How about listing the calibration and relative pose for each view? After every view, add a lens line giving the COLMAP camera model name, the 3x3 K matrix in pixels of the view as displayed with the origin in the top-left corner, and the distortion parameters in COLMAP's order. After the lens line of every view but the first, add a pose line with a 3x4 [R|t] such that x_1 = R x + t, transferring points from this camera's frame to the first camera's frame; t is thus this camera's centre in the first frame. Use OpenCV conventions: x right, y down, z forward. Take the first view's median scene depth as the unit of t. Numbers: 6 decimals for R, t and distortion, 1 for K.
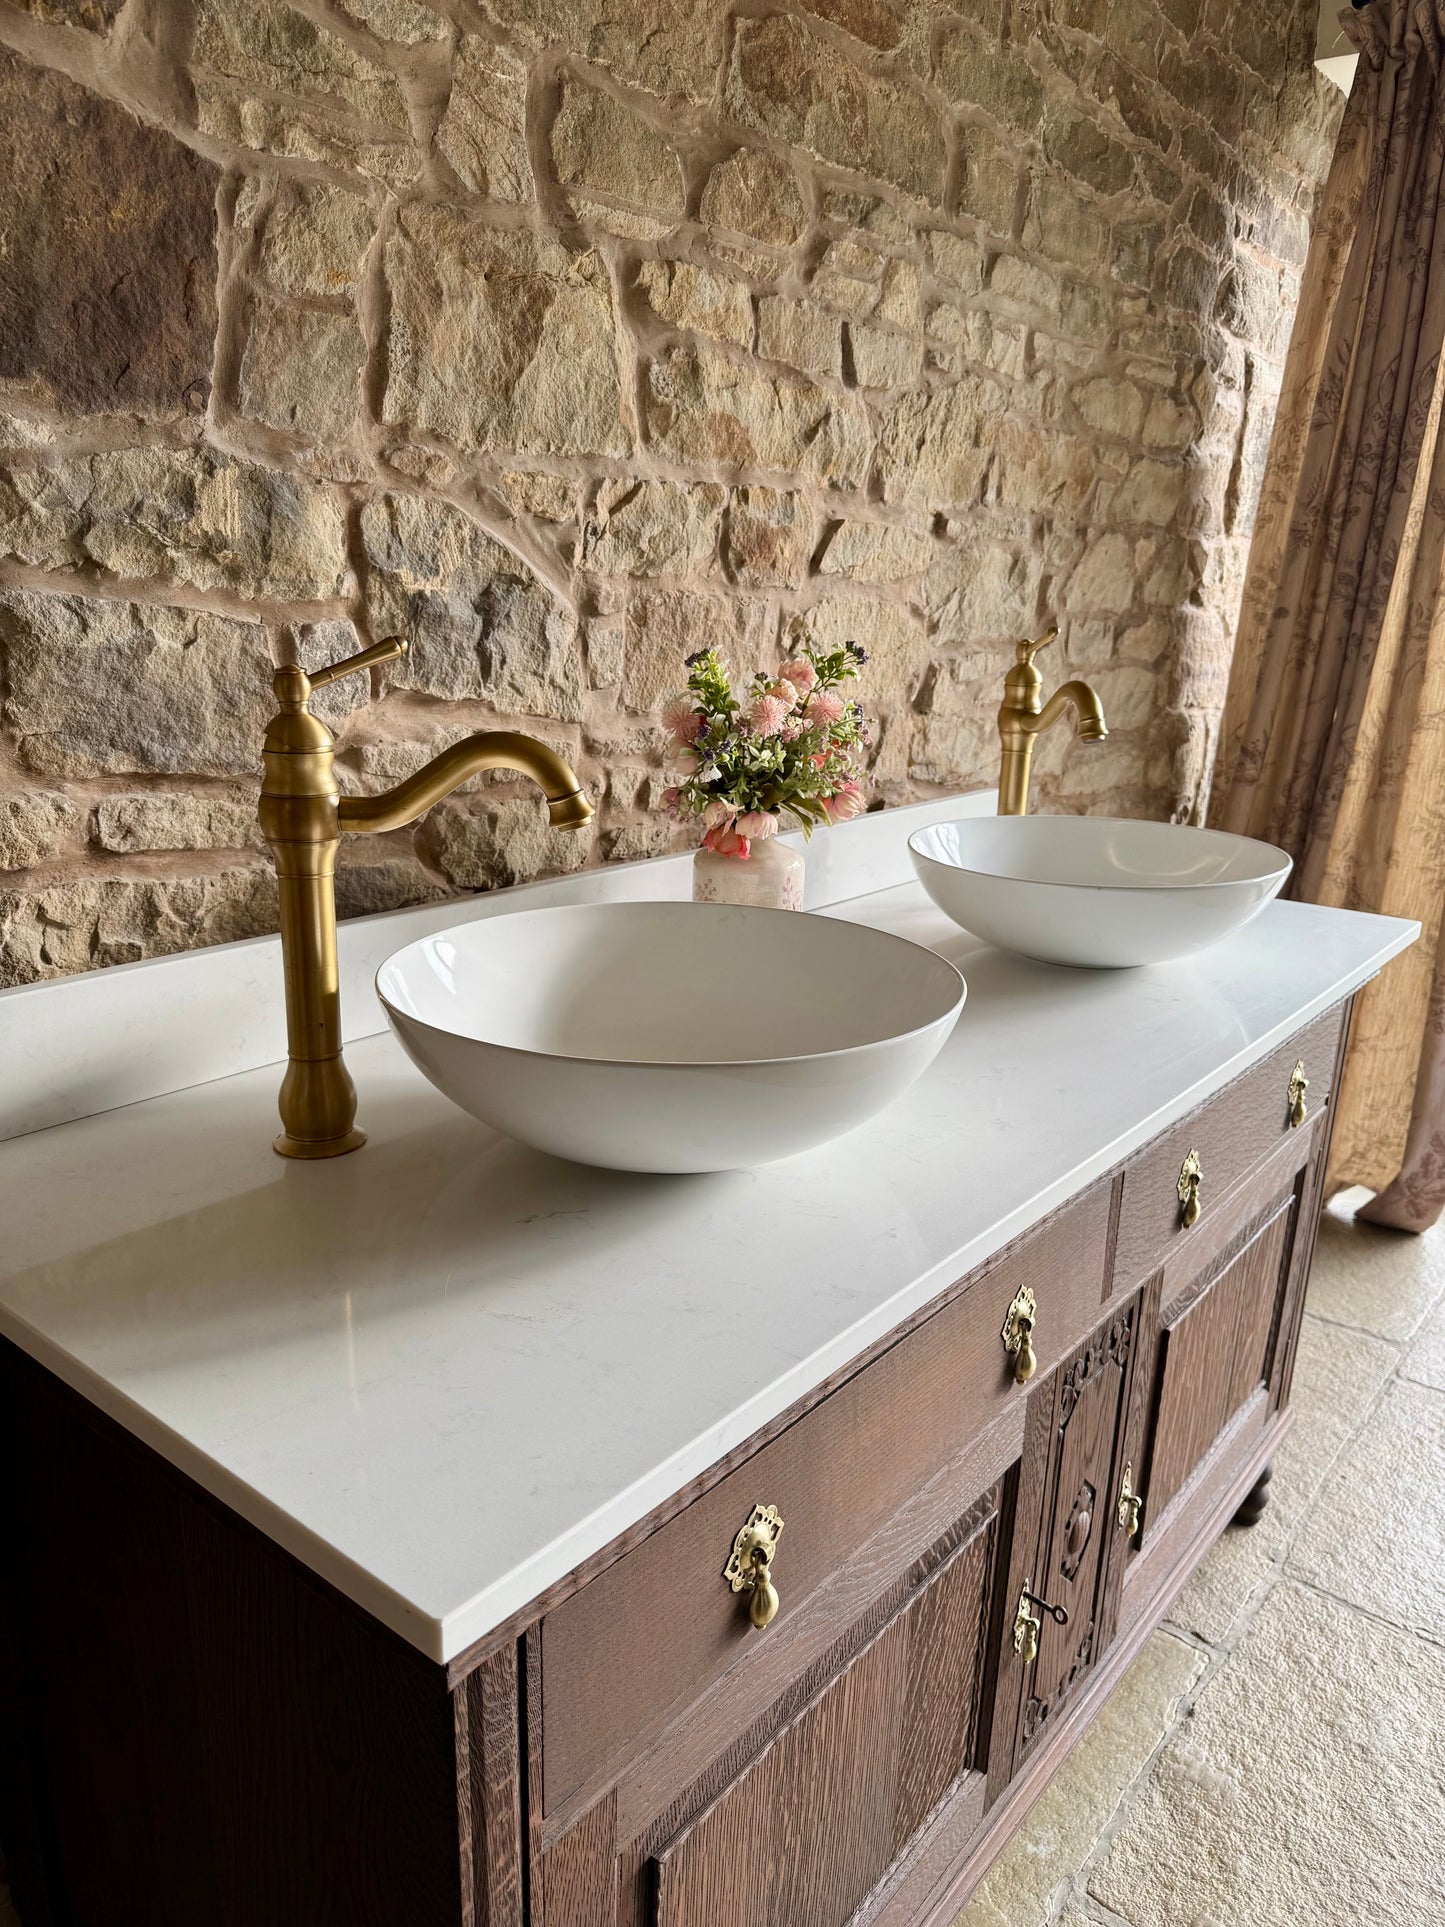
lens RADIAL K [[1349.1, 0, 724.9], [0, 1349.1, 974.1], [0, 0, 1]] dist [0.155304, -0.346547]
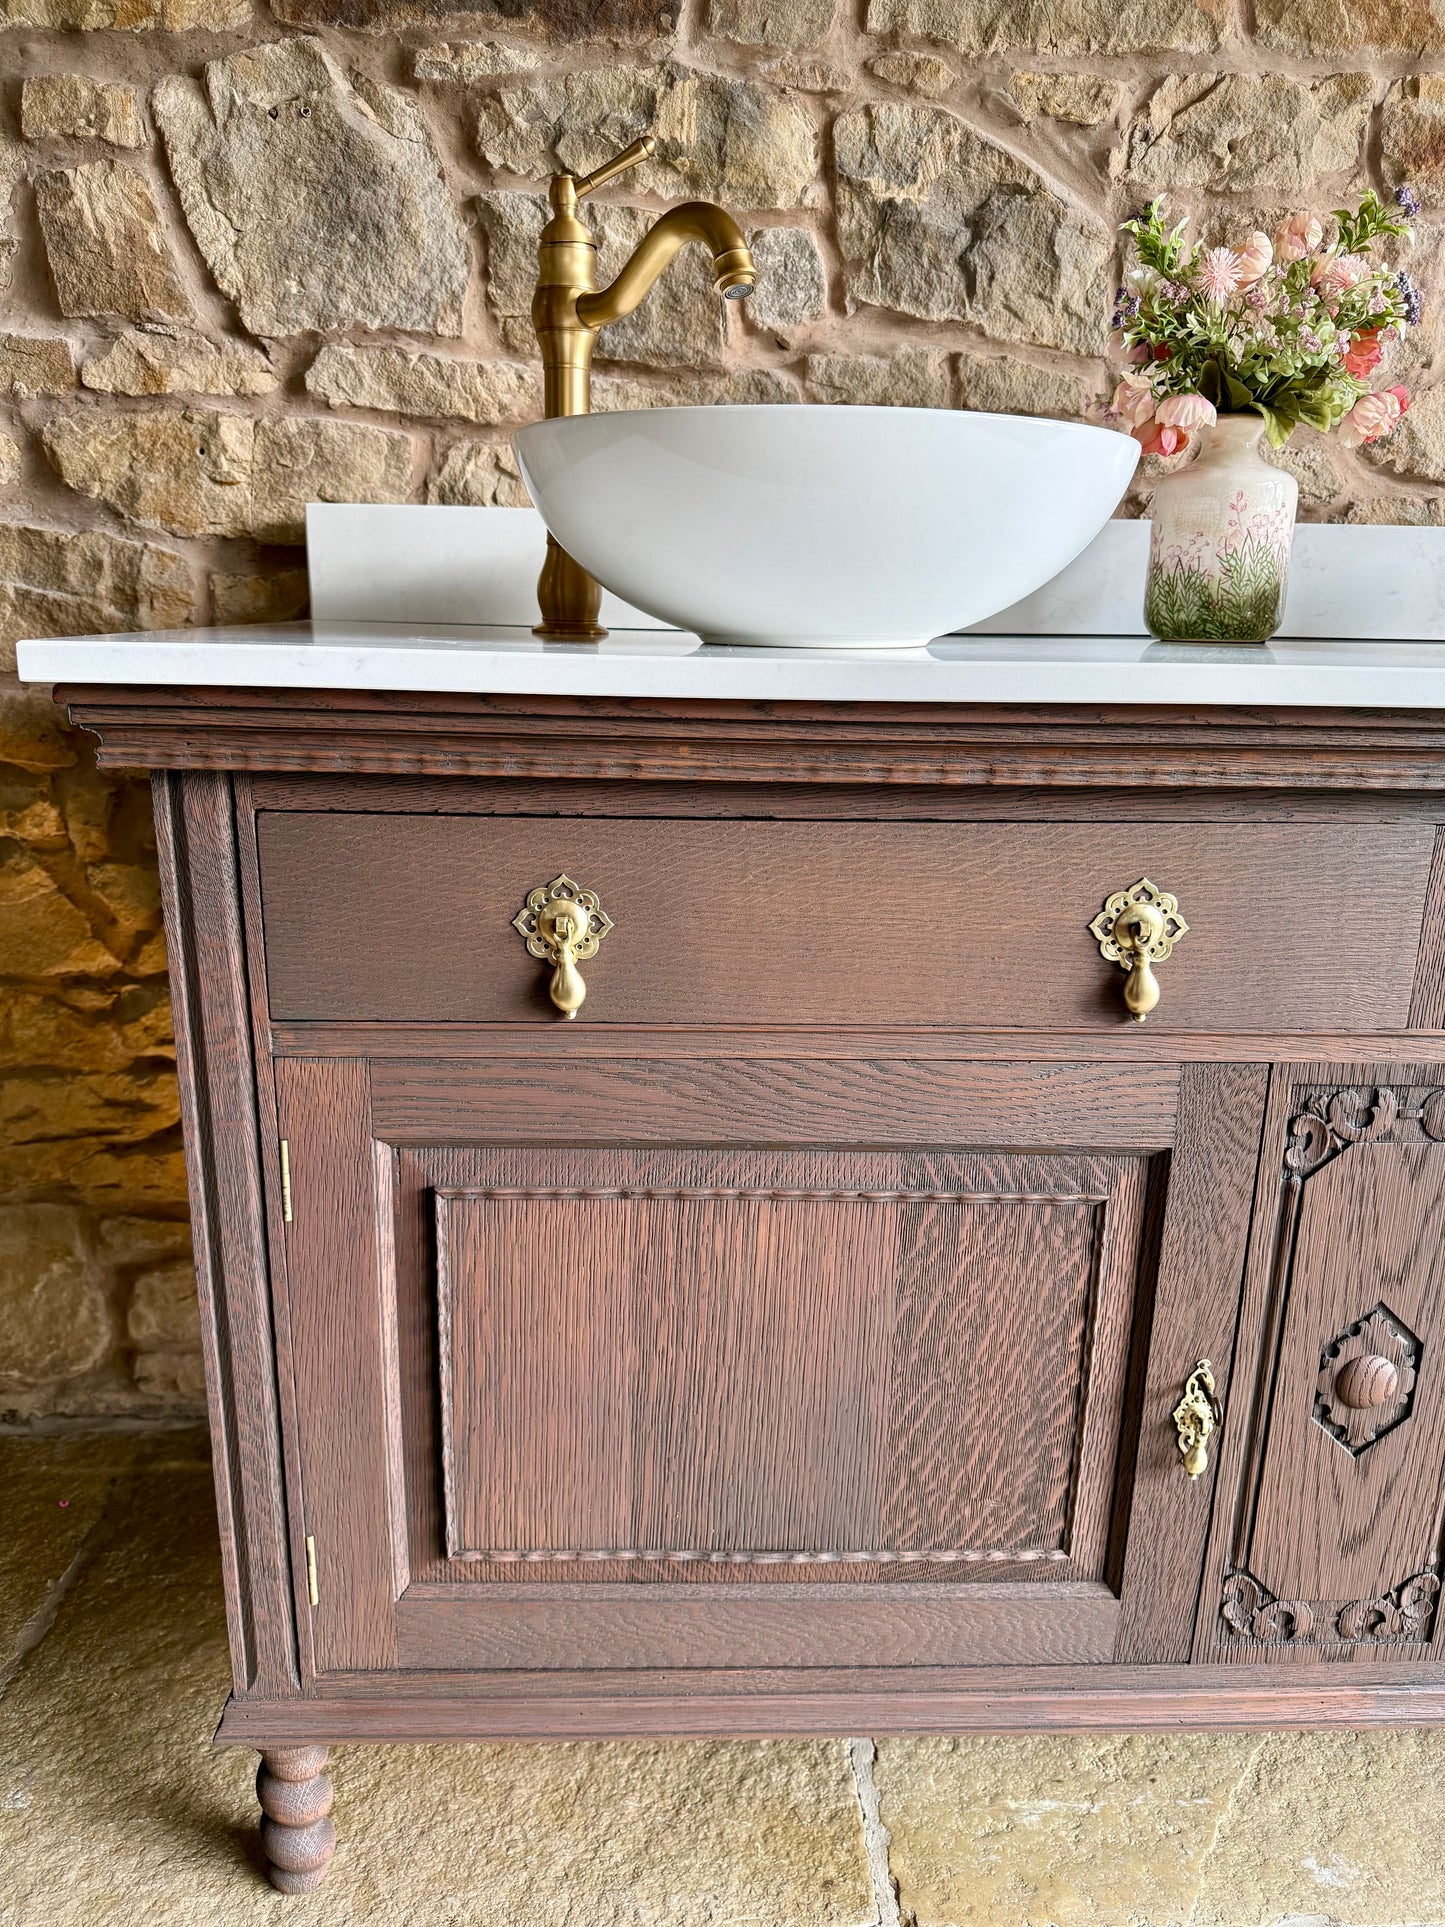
lens RADIAL K [[1374.9, 0, 726.6], [0, 1374.9, 972.1], [0, 0, 1]] dist [-0.003945, -0.007515]
pose [[0.652412, 0.184189, -0.735142, 0.505312], [-0.211467, 0.975733, 0.056799, 0.227689], [0.727764, 0.118401, 0.675530, 0.262316]]
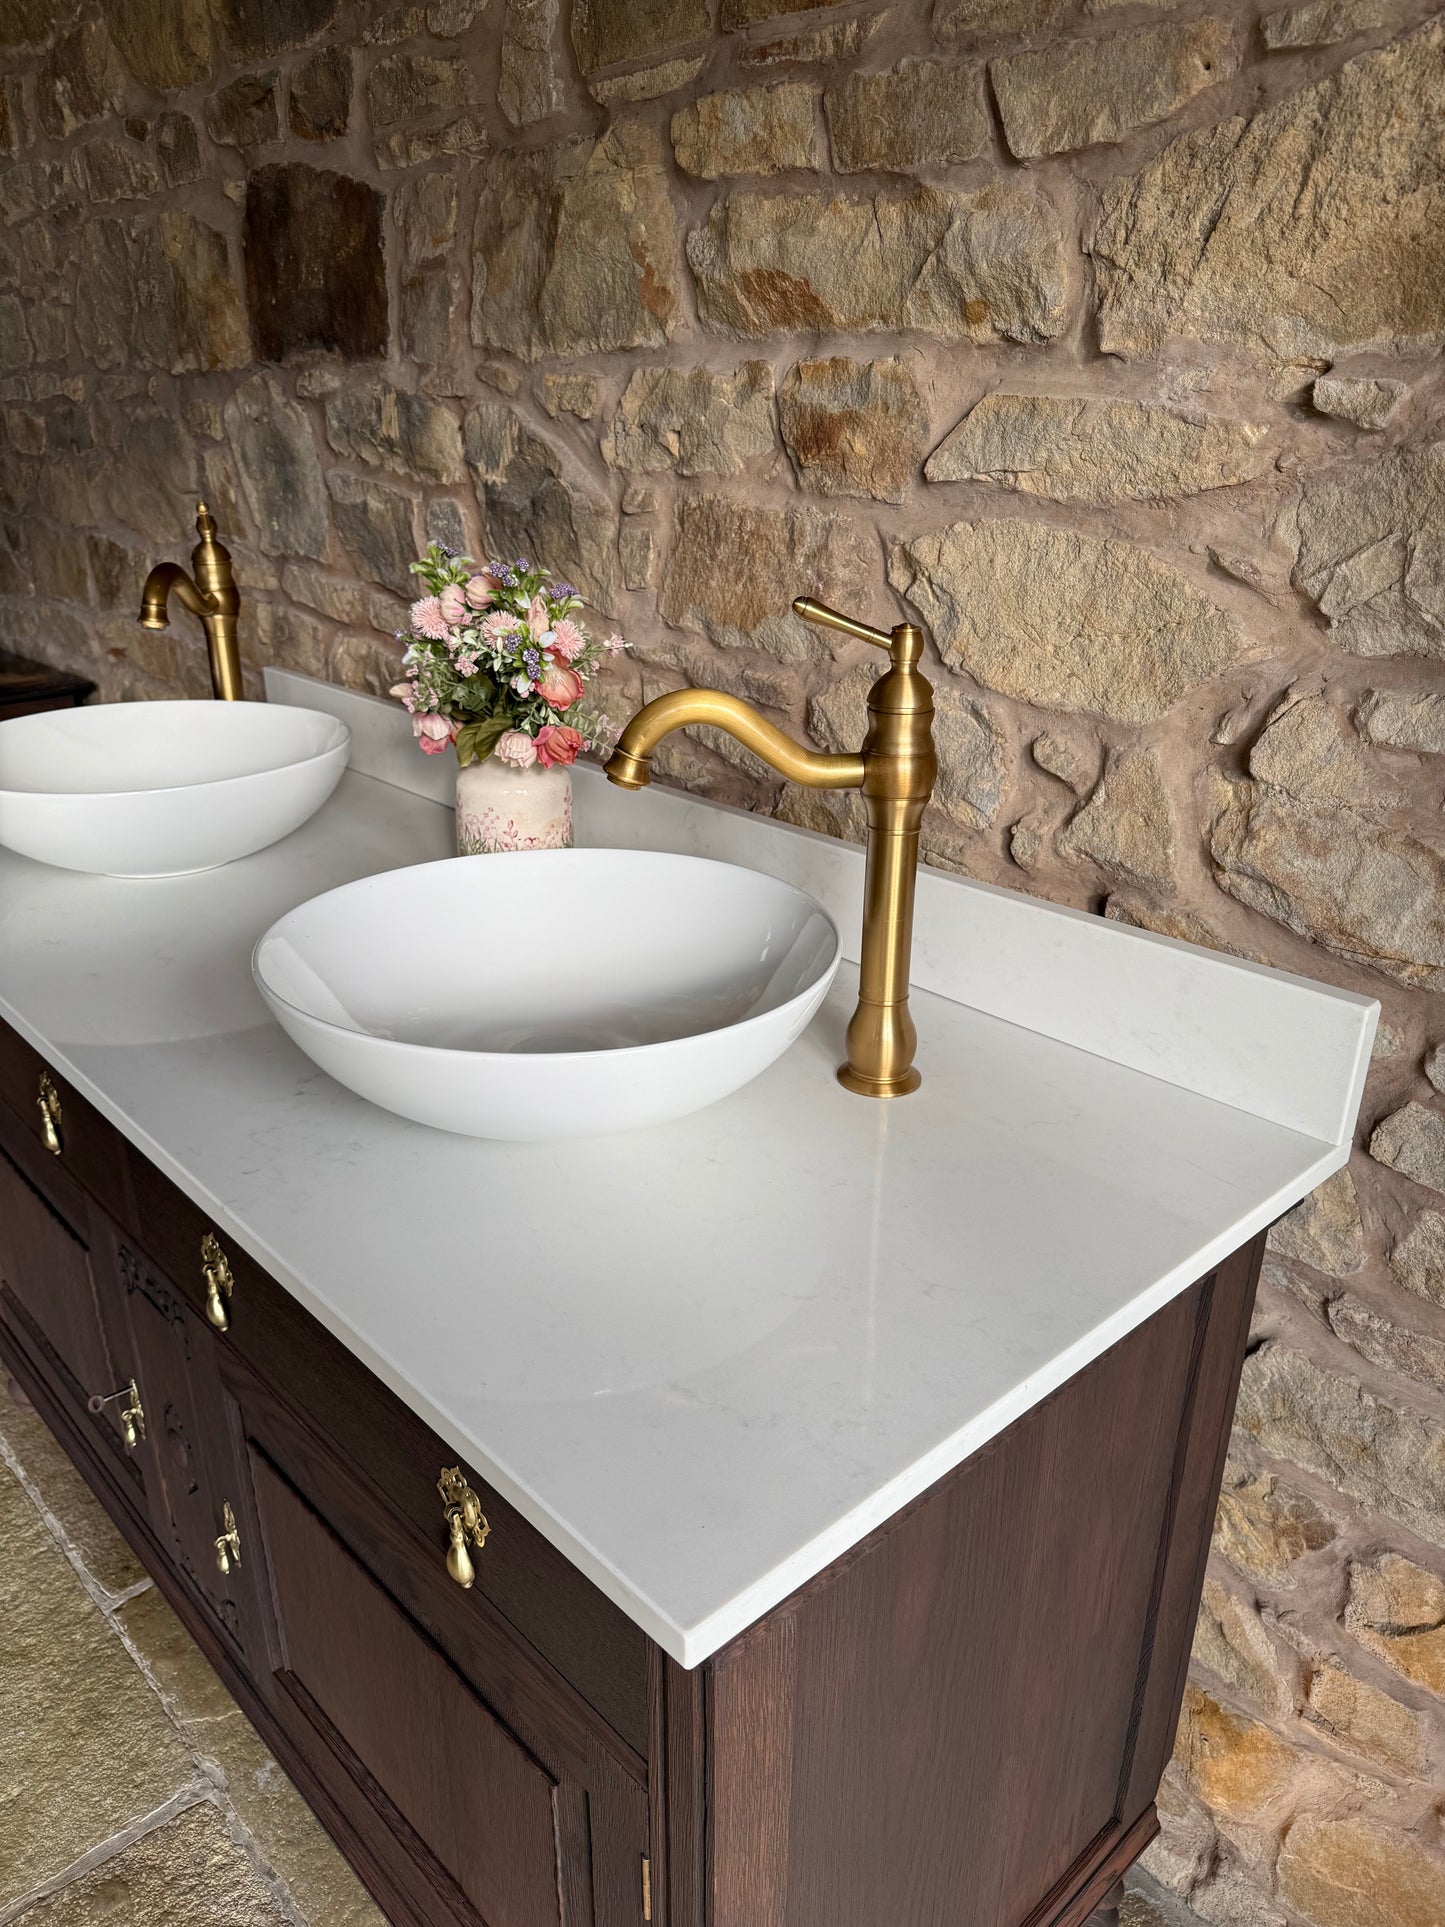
lens RADIAL K [[1372.8, 0, 718.3], [0, 1372.8, 975.3], [0, 0, 1]] dist [0.001038, -0.011219]
pose [[-0.148307, 0.359110, -0.921436, 0.972995], [-0.288335, 0.875557, 0.387638, -0.392475], [0.945975, 0.323172, -0.026308, 1.255904]]
